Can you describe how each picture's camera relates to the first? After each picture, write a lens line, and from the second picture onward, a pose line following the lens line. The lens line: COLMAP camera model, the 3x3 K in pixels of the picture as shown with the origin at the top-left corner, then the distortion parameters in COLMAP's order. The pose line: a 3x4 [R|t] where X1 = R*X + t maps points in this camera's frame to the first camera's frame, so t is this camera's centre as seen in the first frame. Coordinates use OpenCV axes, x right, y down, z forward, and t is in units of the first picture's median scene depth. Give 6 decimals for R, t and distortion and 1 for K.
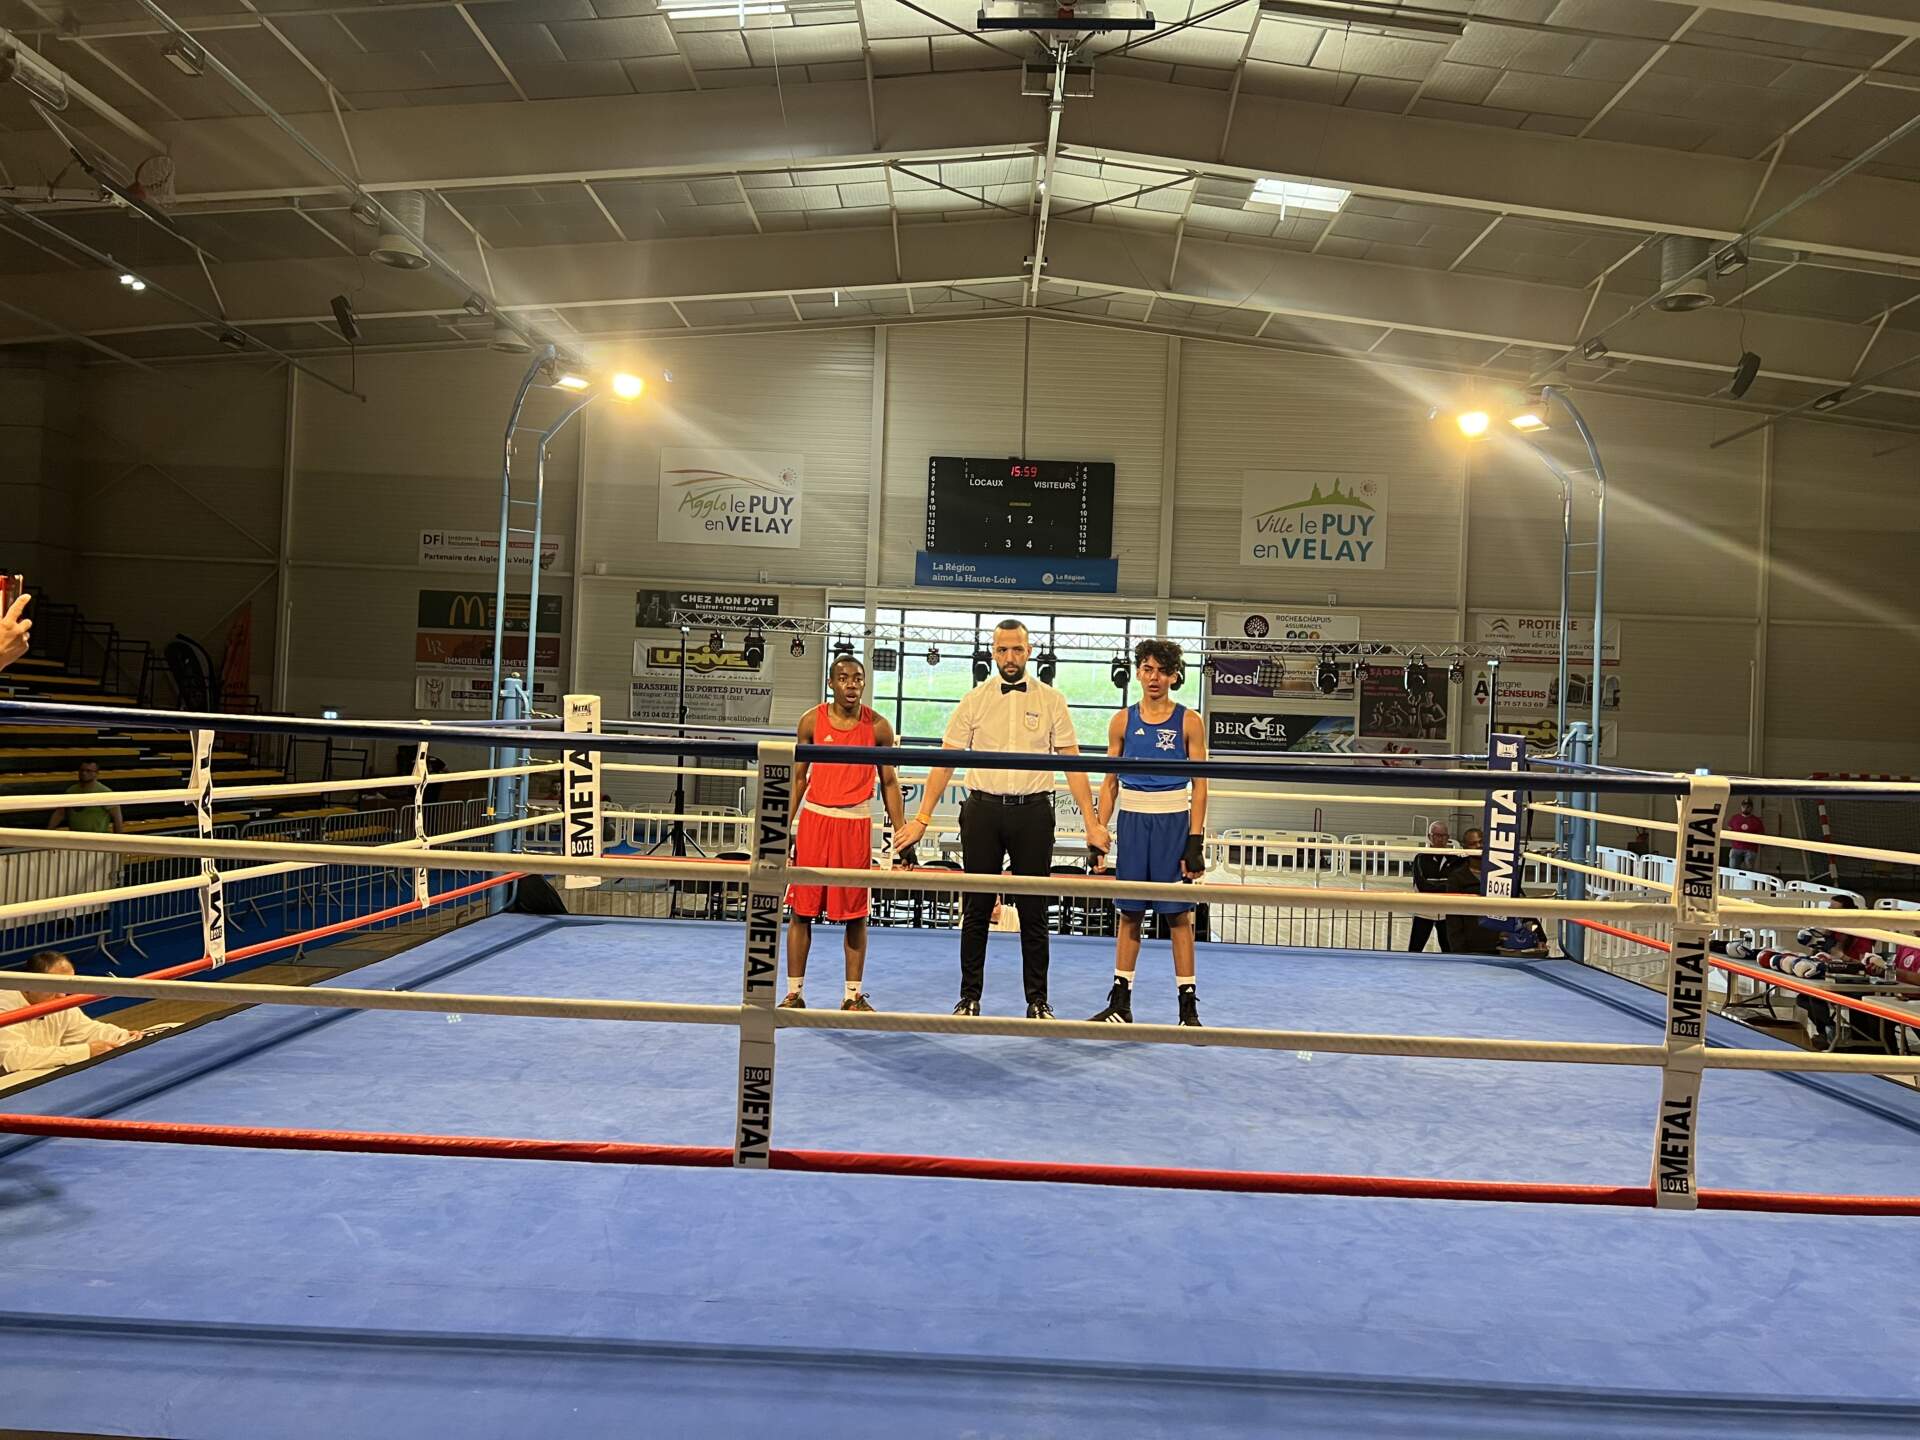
lens RADIAL K [[1447.6, 0, 967.4], [0, 1447.6, 719.0], [0, 0, 1]] dist [0.058443, -0.067059]
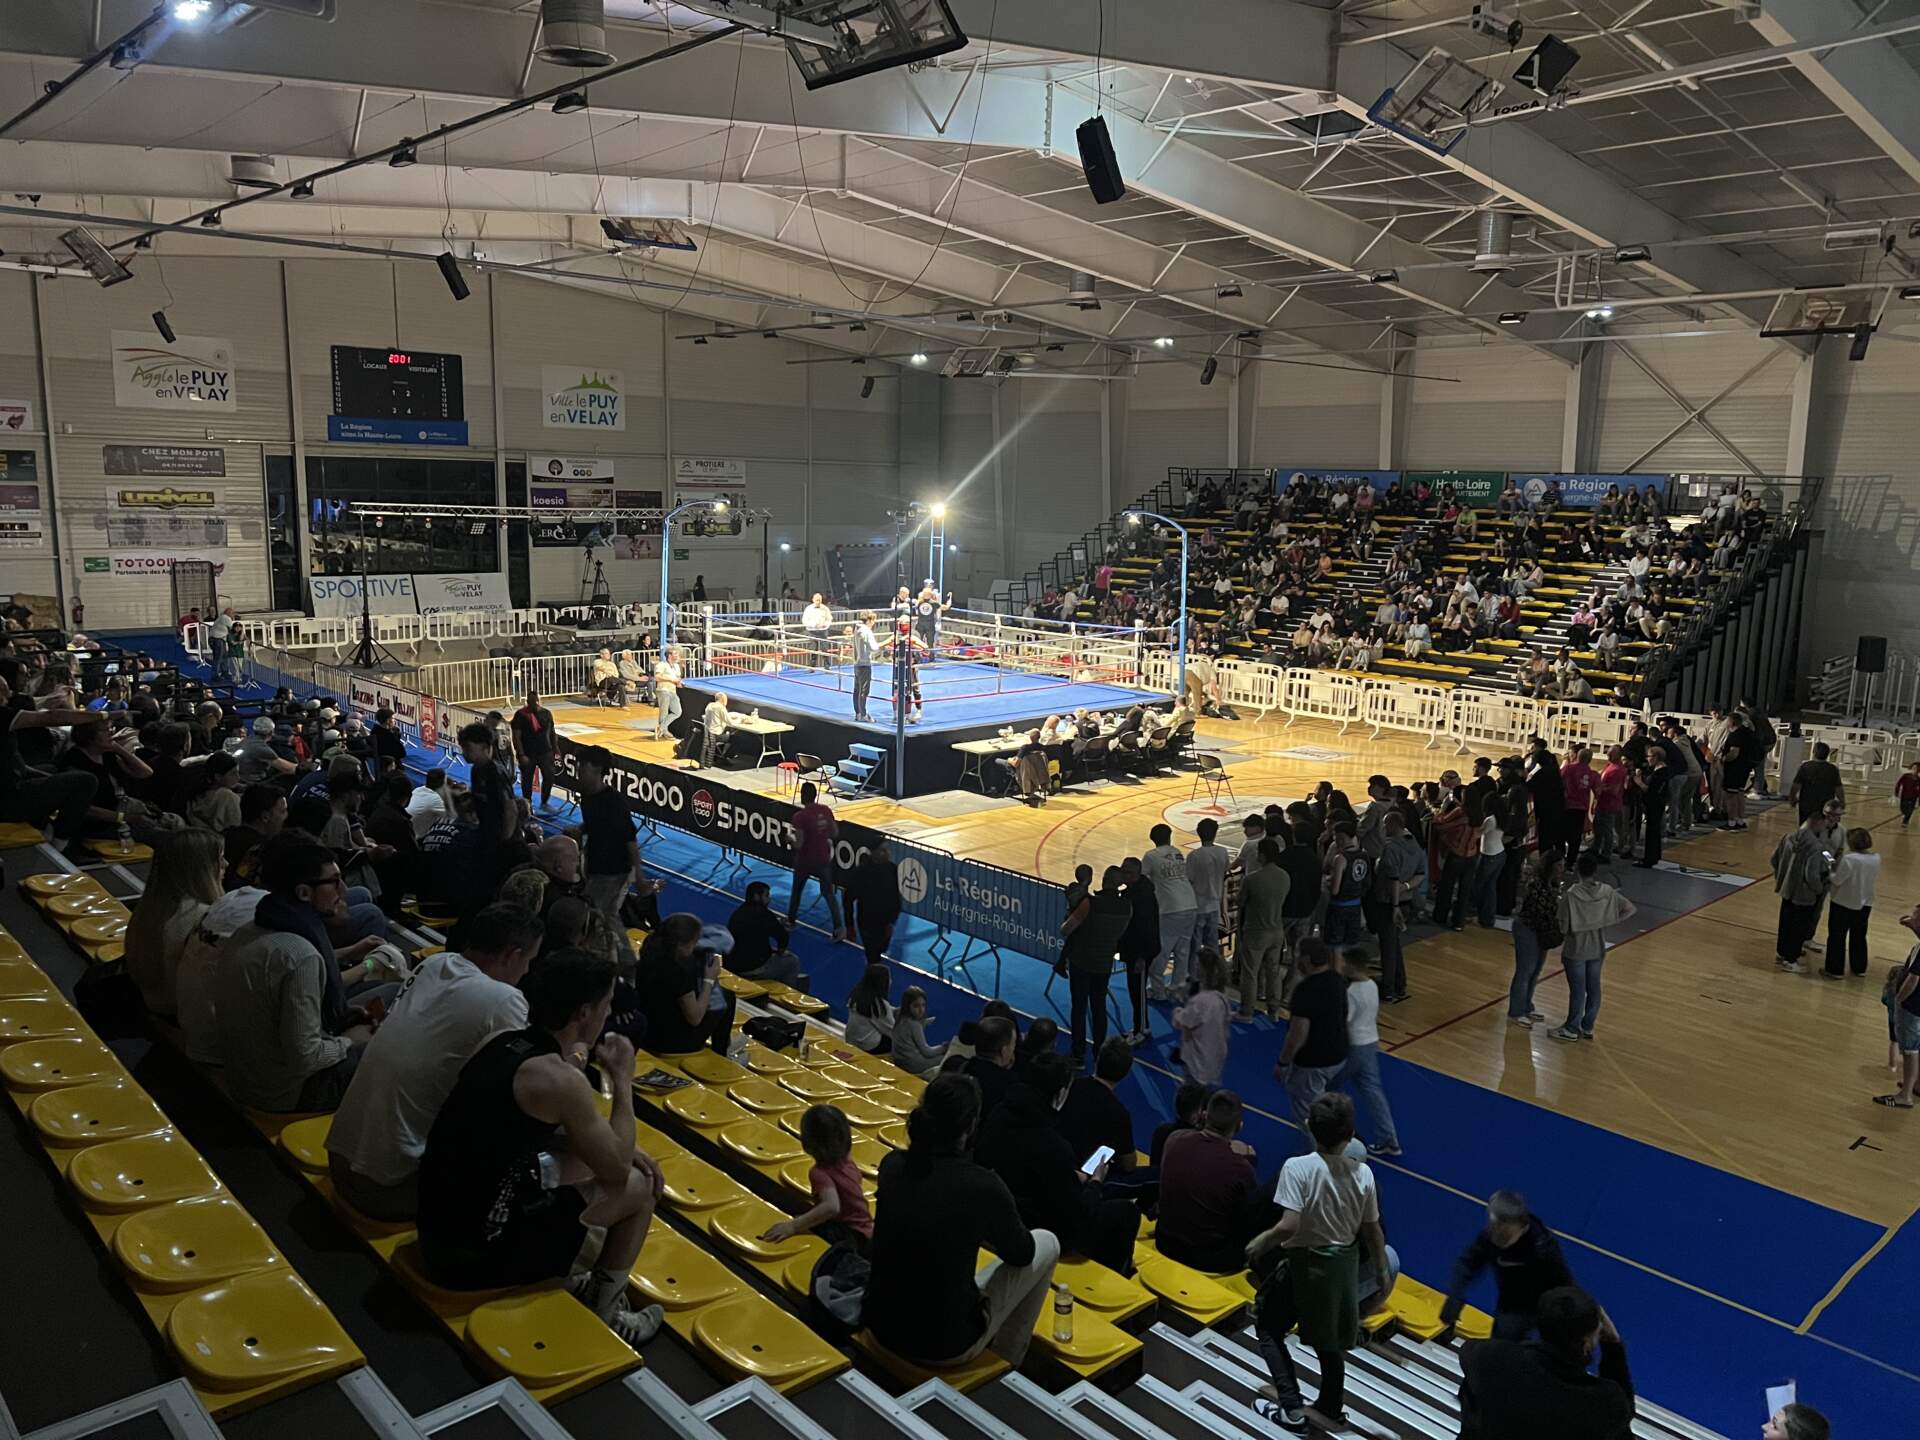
lens RADIAL K [[1447.6, 0, 930.1], [0, 1447.6, 705.7], [0, 0, 1]] dist [0.058443, -0.067059]
pose [[0.736608, -0.130119, 0.663685, -0.785010], [-0.003339, 0.980606, 0.195959, -0.162526], [-0.676312, -0.146561, 0.721888, -0.607937]]
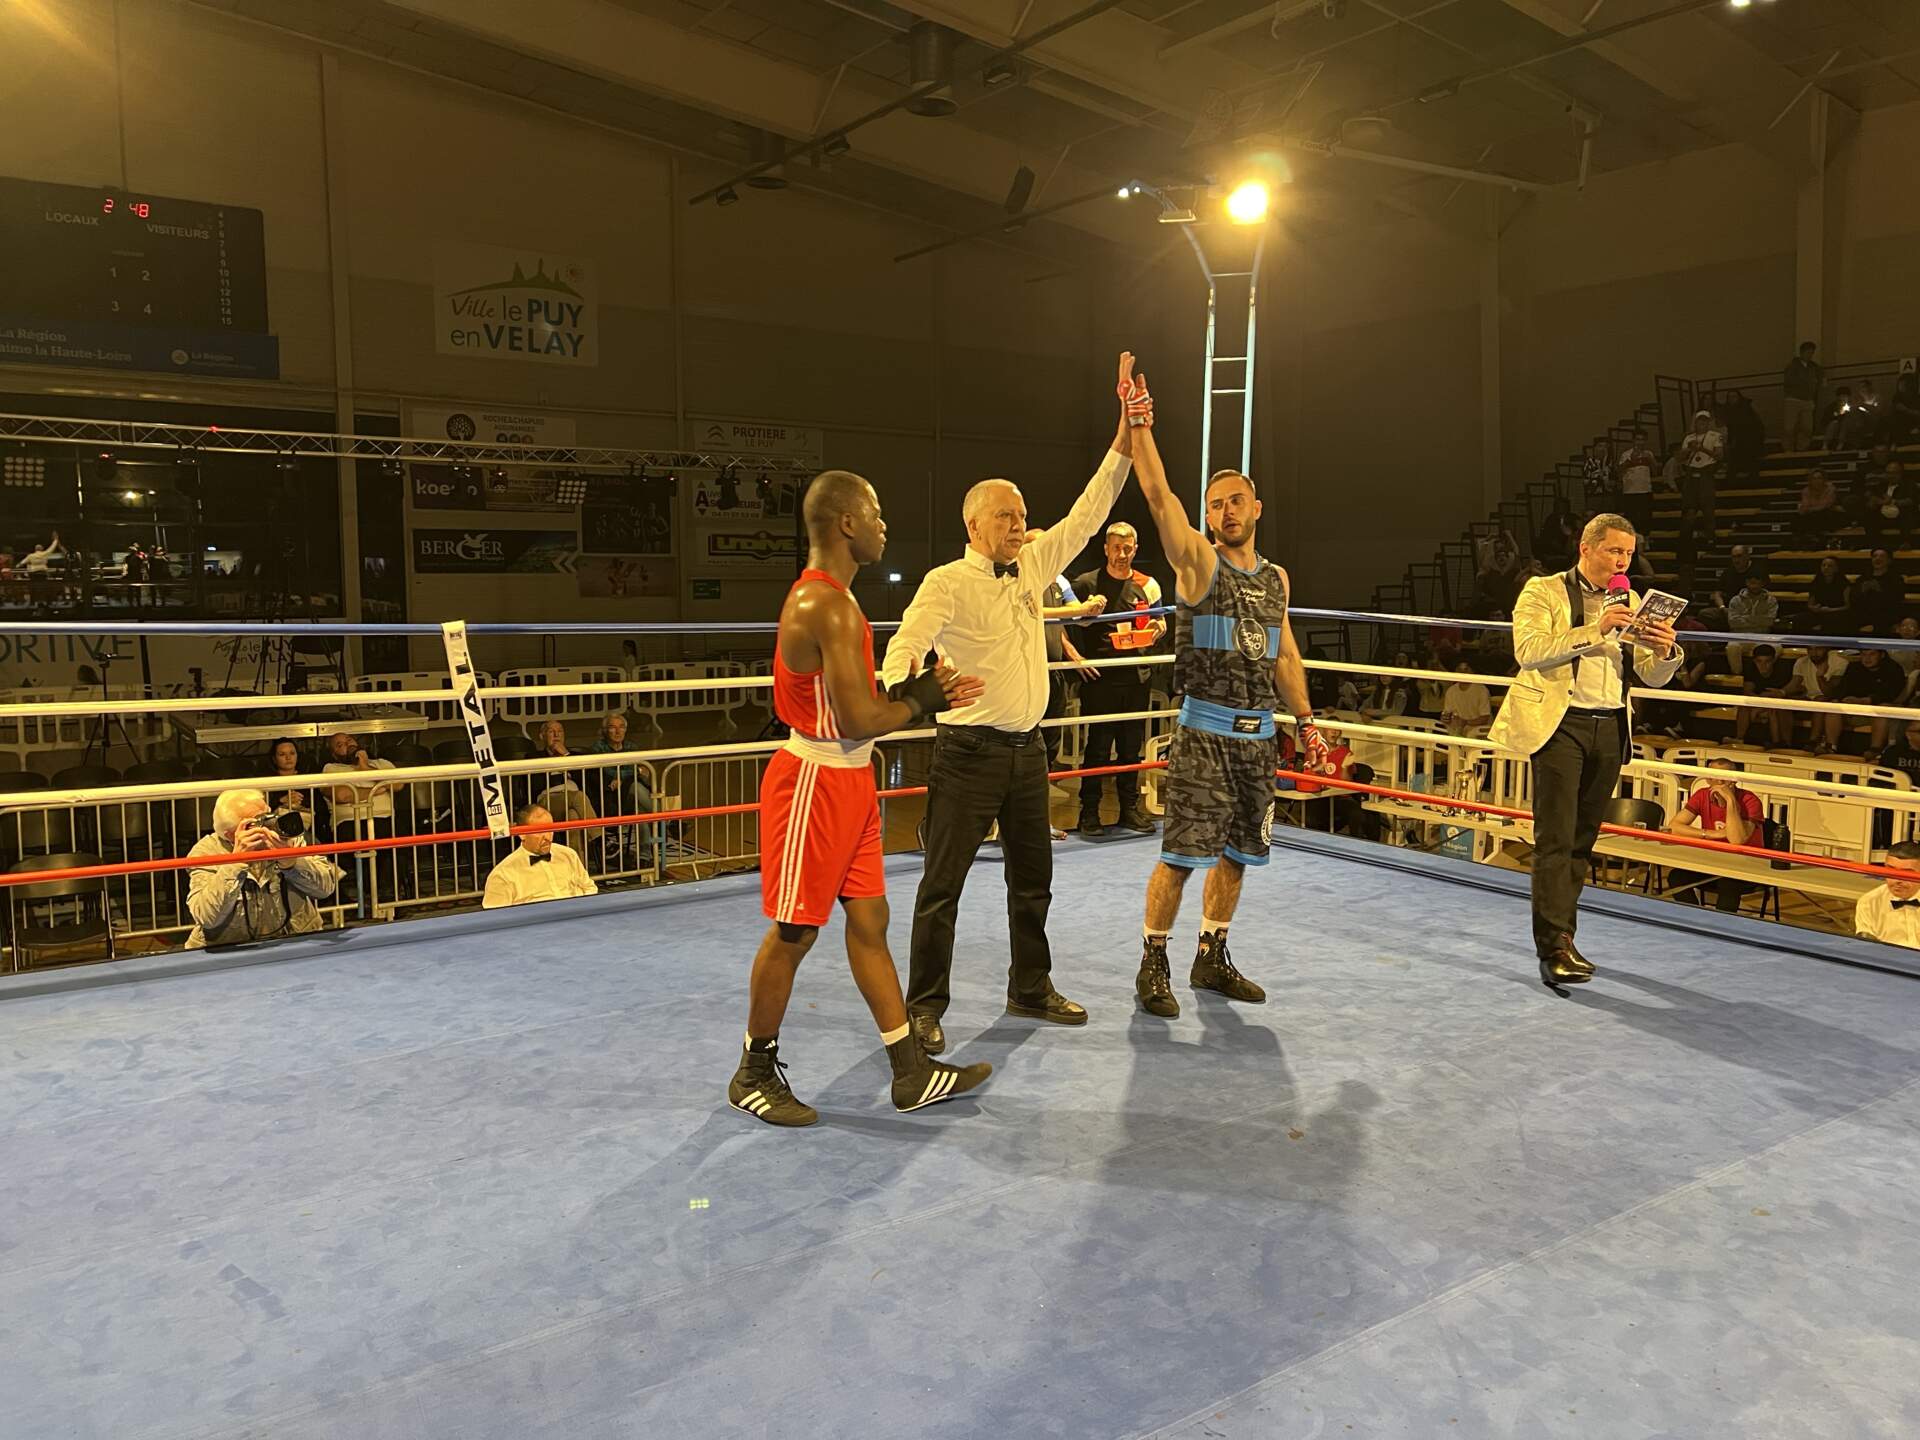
lens RADIAL K [[1447.6, 0, 978.0], [0, 1447.6, 714.1], [0, 0, 1]] dist [0.058443, -0.067059]
pose [[0.799846, -0.097578, 0.592220, -0.113761], [0.018629, 0.990257, 0.138000, -0.012325], [-0.599916, -0.099347, 0.793871, 0.152323]]
